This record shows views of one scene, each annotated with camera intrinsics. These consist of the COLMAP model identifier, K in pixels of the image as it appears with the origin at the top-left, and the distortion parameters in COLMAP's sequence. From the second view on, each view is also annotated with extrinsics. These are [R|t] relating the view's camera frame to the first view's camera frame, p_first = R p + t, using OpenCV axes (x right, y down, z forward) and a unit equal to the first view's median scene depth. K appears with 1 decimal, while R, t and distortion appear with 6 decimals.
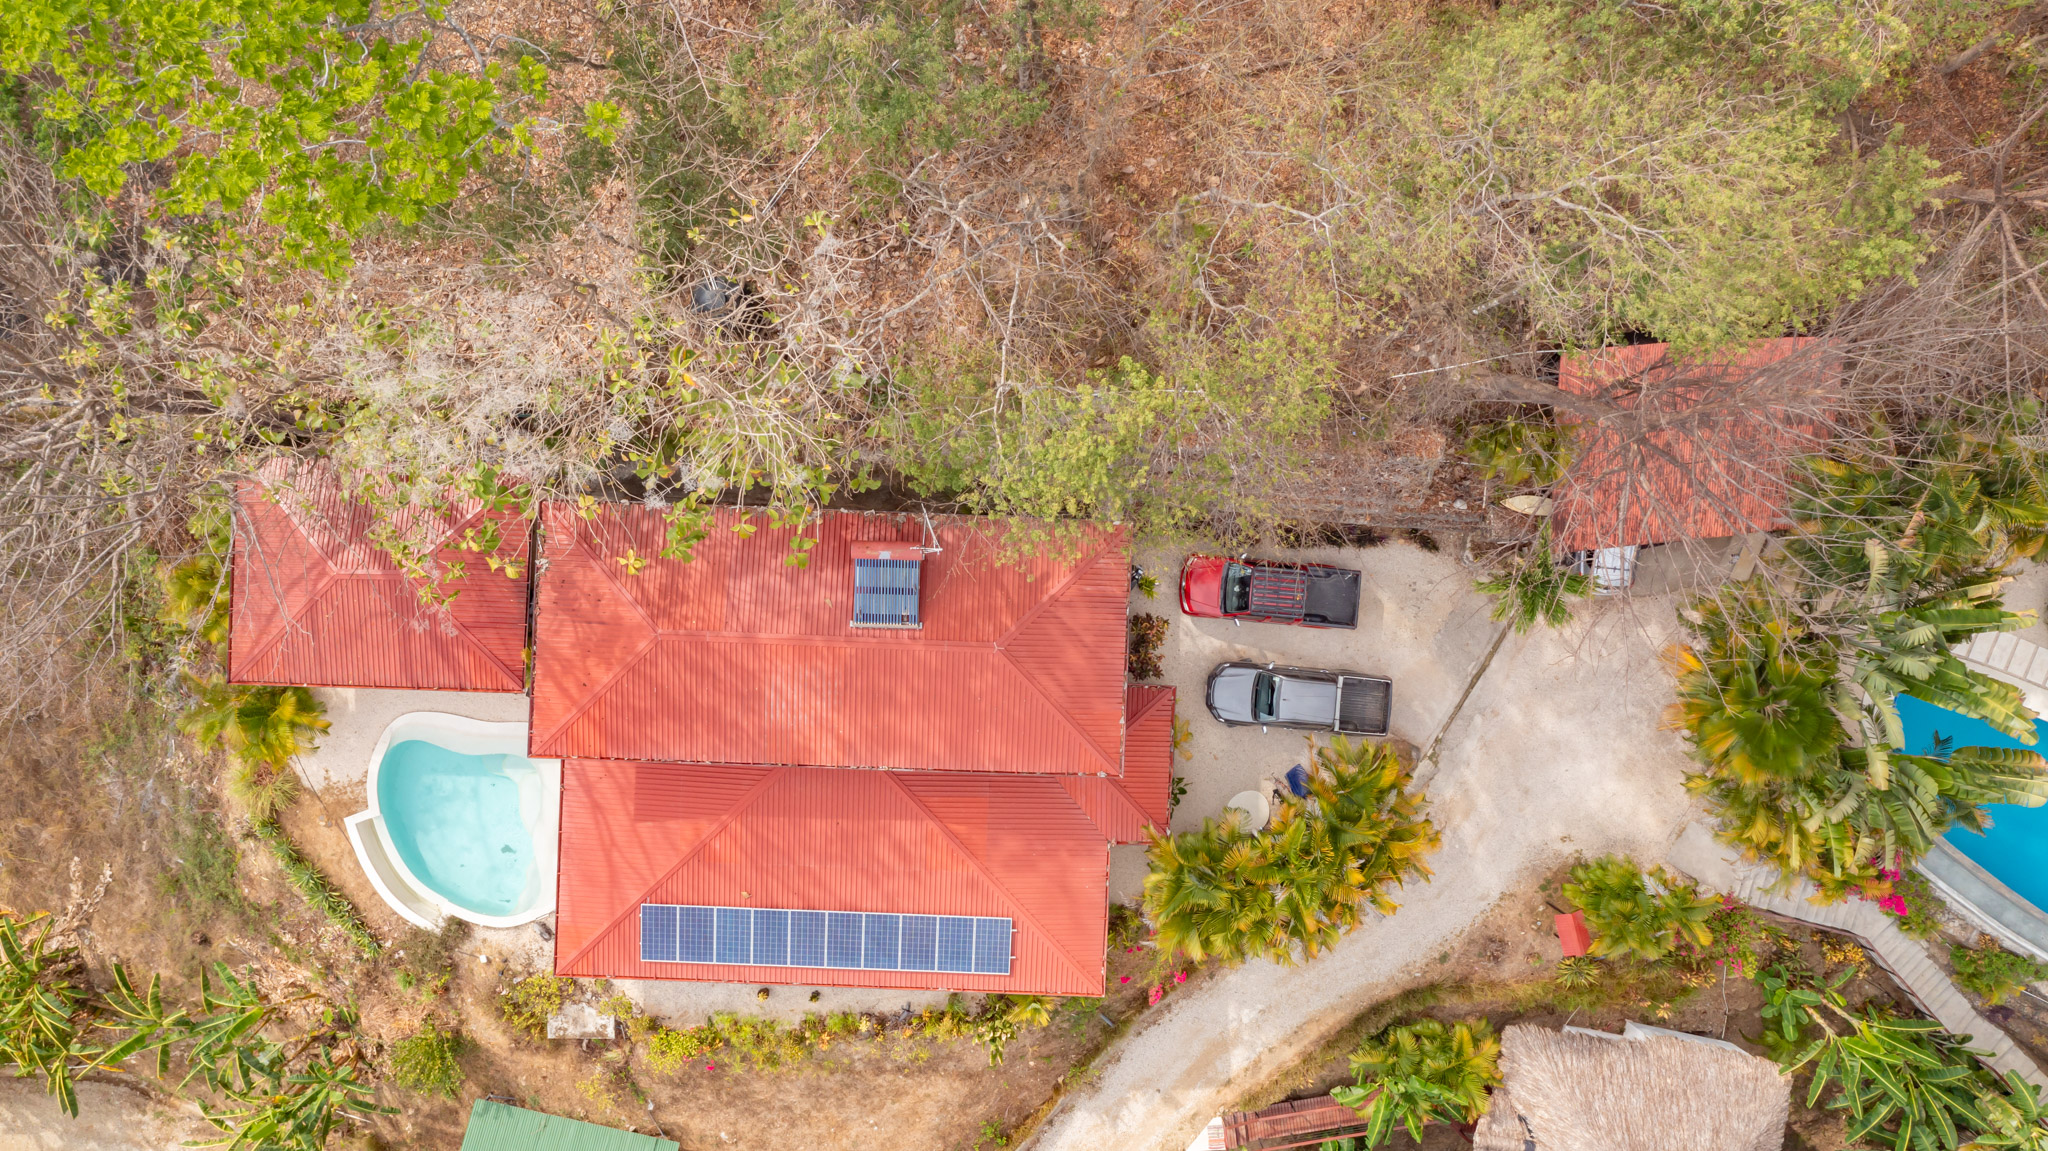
lens RADIAL K [[1676.8, 0, 1024.0], [0, 1676.8, 575.5], [0, 0, 1]] dist [0.004128, 0.011782]
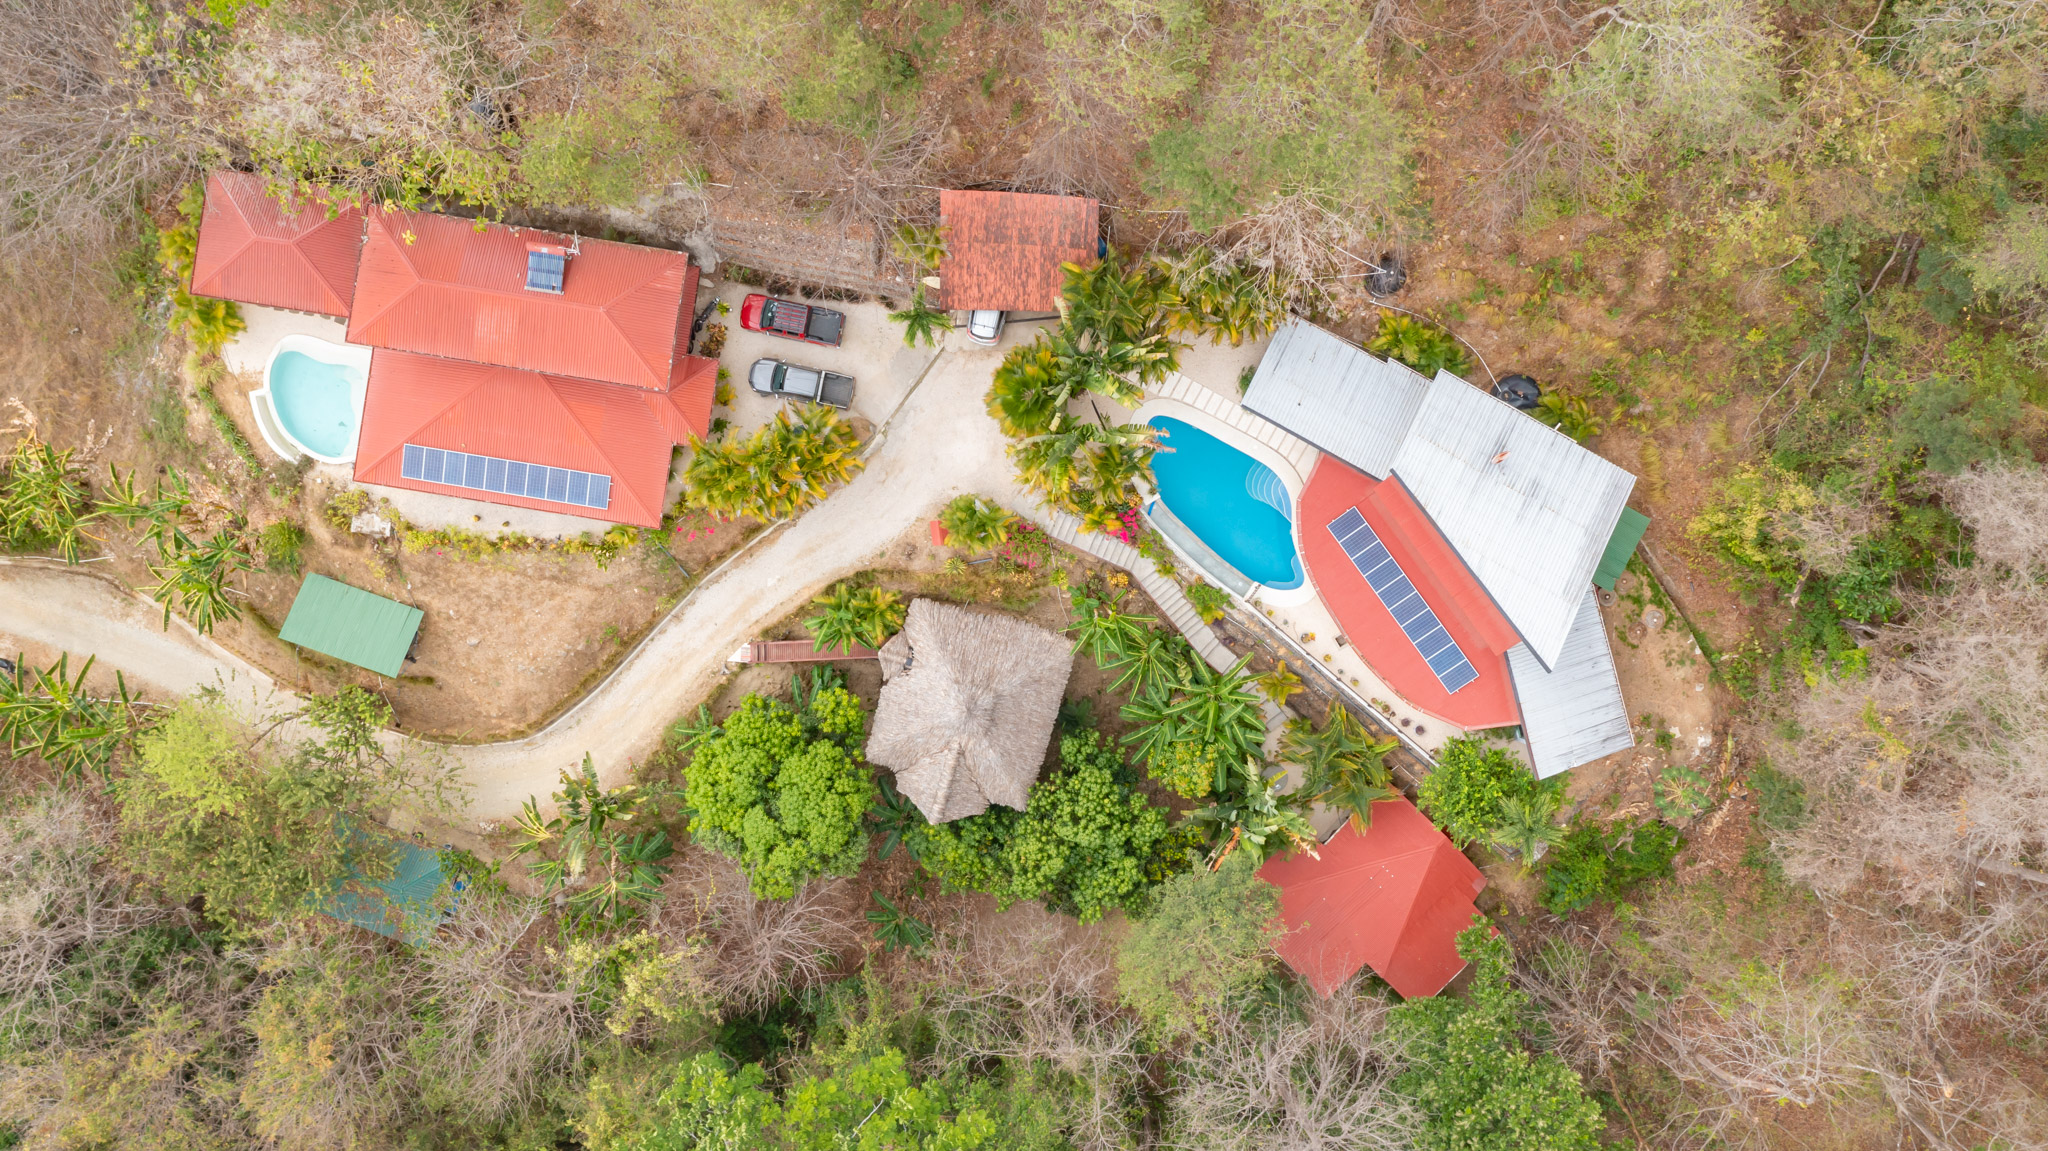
lens RADIAL K [[1676.8, 0, 1024.0], [0, 1676.8, 575.5], [0, 0, 1]] dist [0.004128, 0.011782]
pose [[0.993273, 0.115046, -0.013156, 0.430832], [-0.115093, 0.993351, -0.002858, 0.244884], [0.012740, 0.004353, 0.999909, -0.716106]]
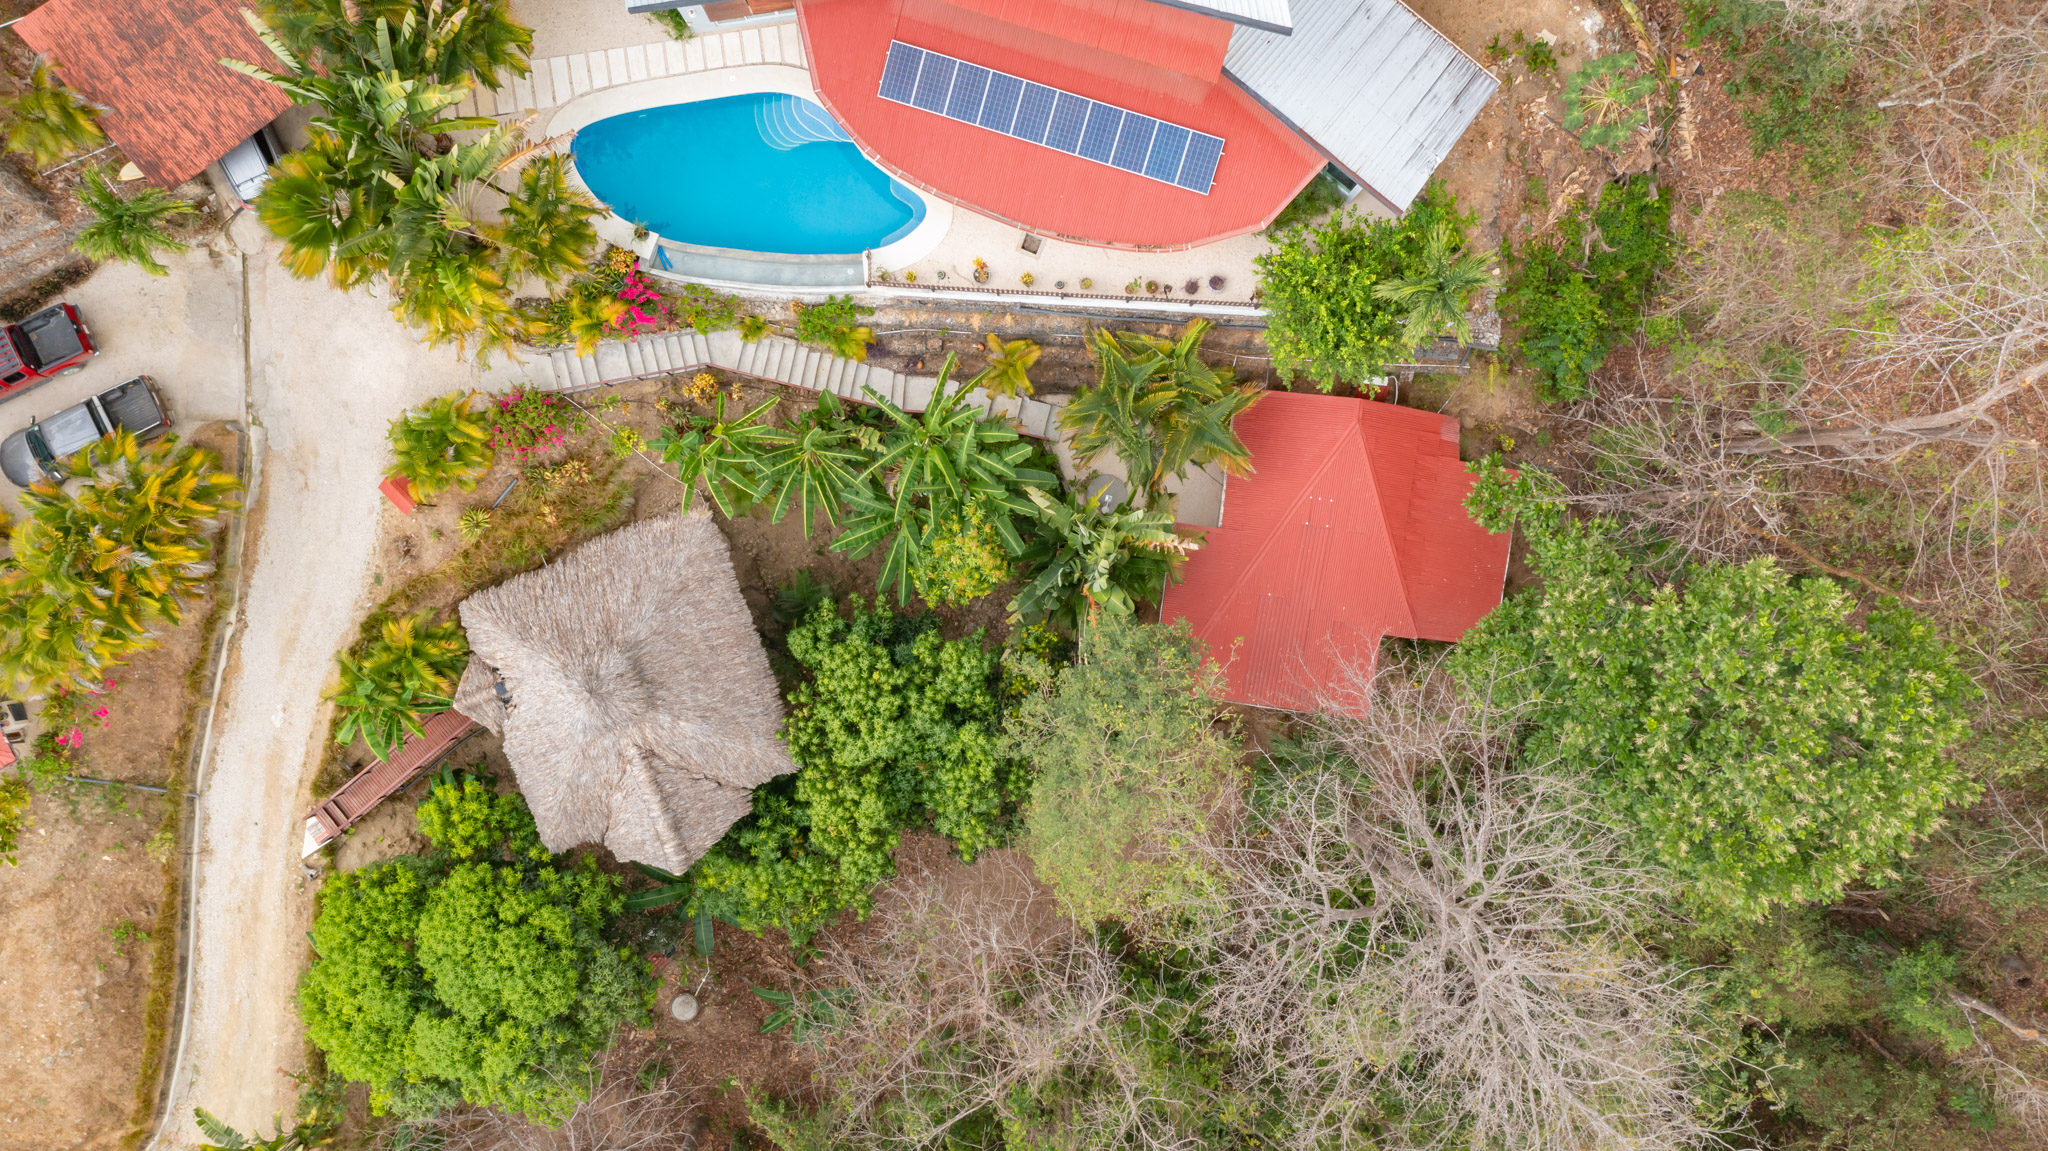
lens RADIAL K [[1676.8, 0, 1024.0], [0, 1676.8, 575.5], [0, 0, 1]] dist [0.004128, 0.011782]
pose [[0.862364, -0.506025, -0.016360, 0.645212], [0.506157, 0.862427, 0.005015, 0.443392], [0.011572, -0.012605, 0.999854, -0.069934]]
